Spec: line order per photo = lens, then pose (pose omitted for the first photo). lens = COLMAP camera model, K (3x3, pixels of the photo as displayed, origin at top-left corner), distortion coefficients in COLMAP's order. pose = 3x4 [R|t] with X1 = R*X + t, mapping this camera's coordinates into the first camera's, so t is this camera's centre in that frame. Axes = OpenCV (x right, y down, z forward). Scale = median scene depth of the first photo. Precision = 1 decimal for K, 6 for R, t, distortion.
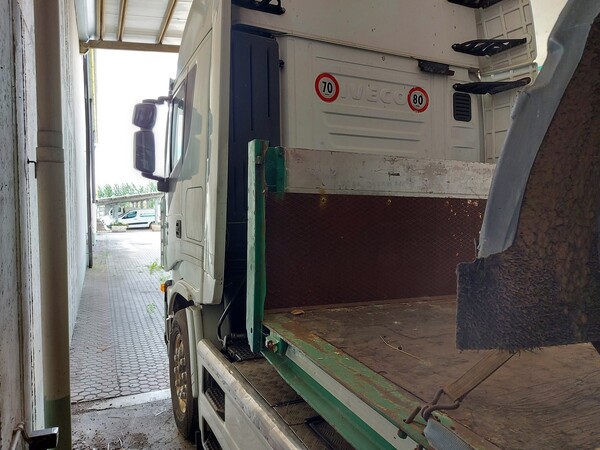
lens RADIAL K [[428.6, 0, 299.4], [0, 428.6, 224.3], [0, 0, 1]] dist [0.080687, -0.064238]
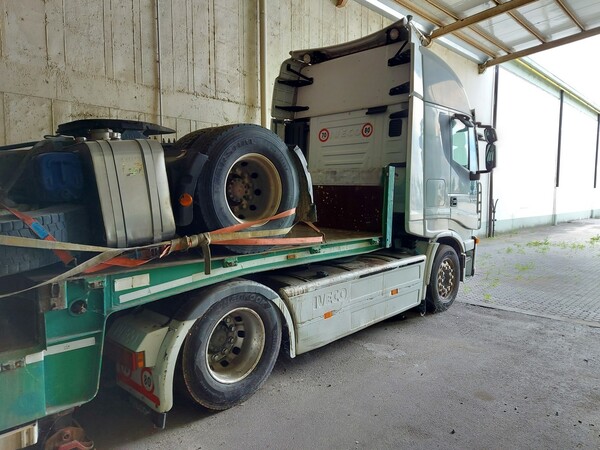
lens RADIAL K [[428.6, 0, 300.0], [0, 428.6, 223.8], [0, 0, 1]] dist [0.080687, -0.064238]
pose [[0.364669, 0.064937, -0.928870, 1.887940], [-0.036682, 0.997793, 0.055354, 0.014160], [0.930415, 0.013887, 0.366246, 0.083801]]
